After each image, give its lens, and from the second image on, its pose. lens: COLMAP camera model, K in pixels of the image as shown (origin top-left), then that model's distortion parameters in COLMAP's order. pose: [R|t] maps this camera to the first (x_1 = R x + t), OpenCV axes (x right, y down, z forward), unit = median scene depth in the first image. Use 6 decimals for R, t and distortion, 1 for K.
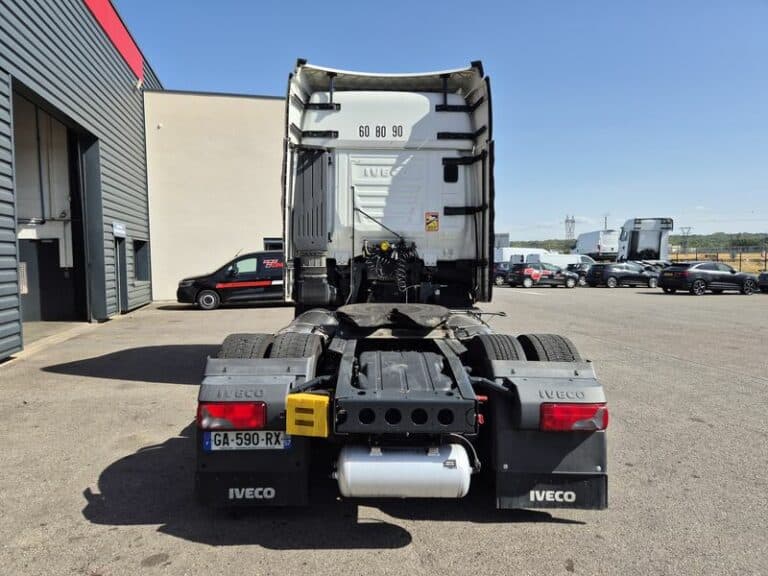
lens RADIAL K [[515.3, 0, 378.9], [0, 515.3, 291.3], [0, 0, 1]] dist [0.048891, -0.030159]
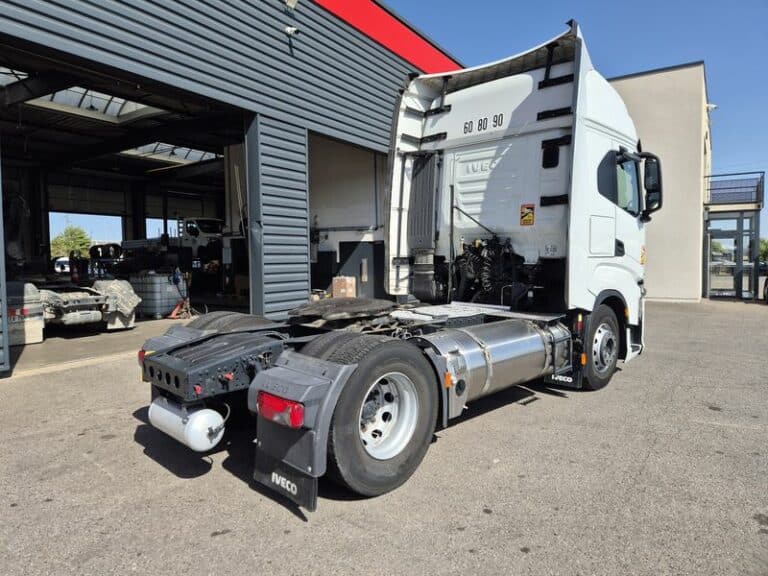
lens RADIAL K [[515.3, 0, 378.8], [0, 515.3, 288.3], [0, 0, 1]] dist [0.048891, -0.030159]
pose [[0.693132, 0.044461, -0.719438, 0.578477], [-0.043392, 0.998859, 0.019924, -0.014116], [0.719503, 0.017408, 0.694271, 0.193879]]
